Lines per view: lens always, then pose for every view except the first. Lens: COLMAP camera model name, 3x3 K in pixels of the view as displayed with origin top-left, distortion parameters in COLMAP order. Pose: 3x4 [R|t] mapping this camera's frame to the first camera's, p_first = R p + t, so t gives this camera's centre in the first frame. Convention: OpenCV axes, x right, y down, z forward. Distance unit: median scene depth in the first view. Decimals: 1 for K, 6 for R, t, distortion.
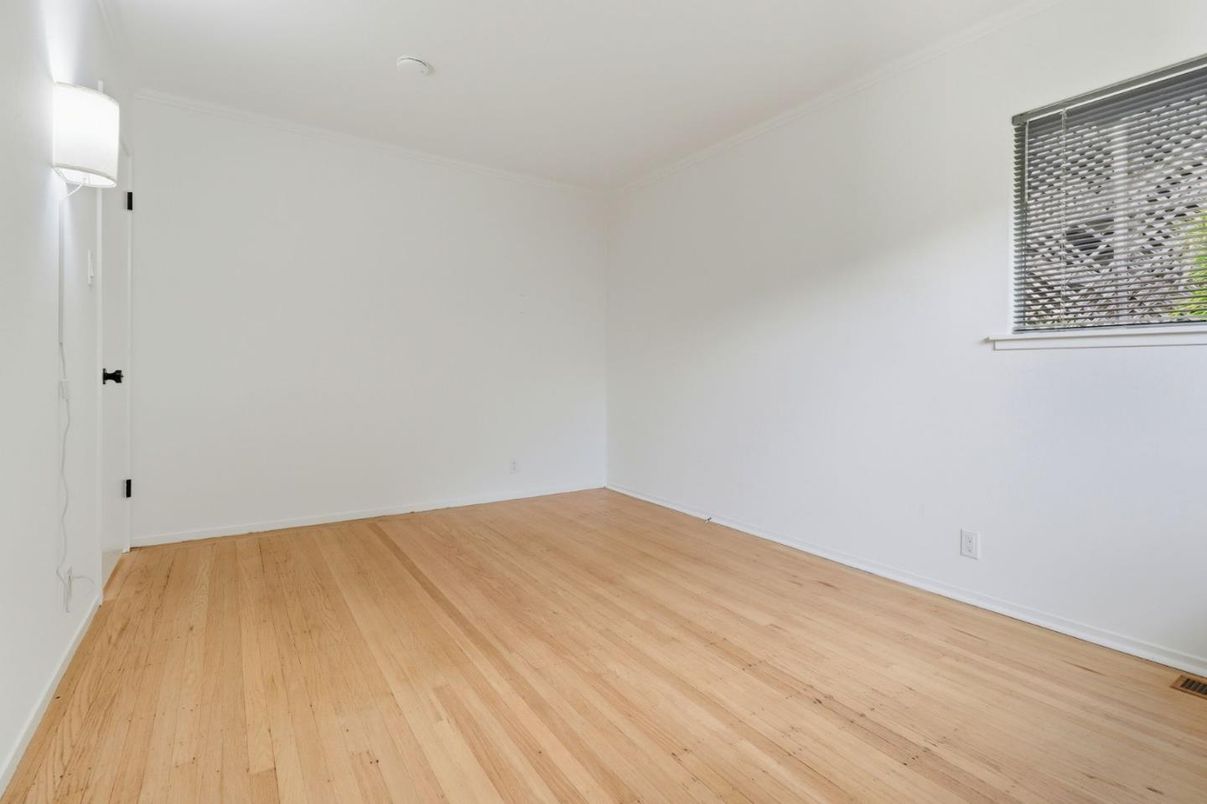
lens RADIAL K [[581.8, 0, 605.8], [0, 581.8, 370.3], [0, 0, 1]] dist [-0.002283, -0.001120]
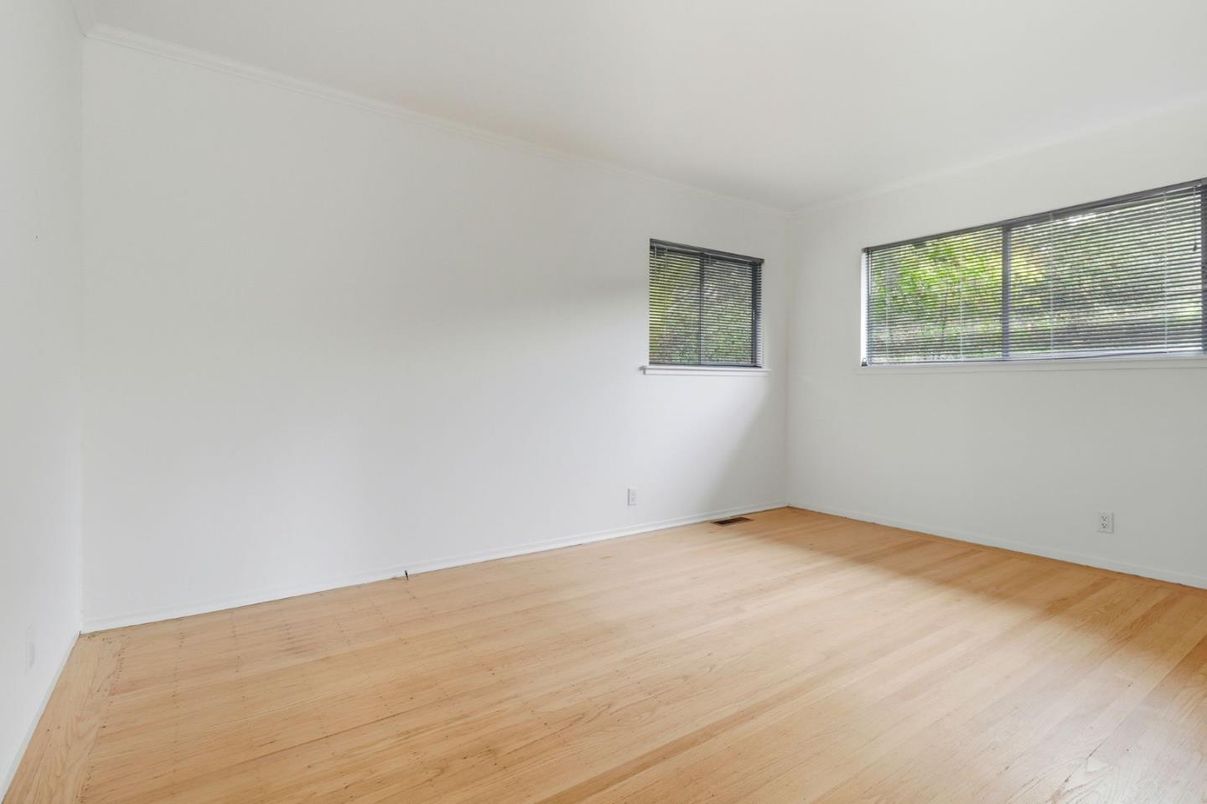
lens RADIAL K [[581.8, 0, 605.8], [0, 581.8, 370.3], [0, 0, 1]] dist [-0.002283, -0.001120]
pose [[-0.033533, 0.016137, 0.999307, -0.947367], [-0.008016, 0.999833, -0.016414, -0.017092], [-0.999405, -0.008560, -0.033399, 1.122477]]
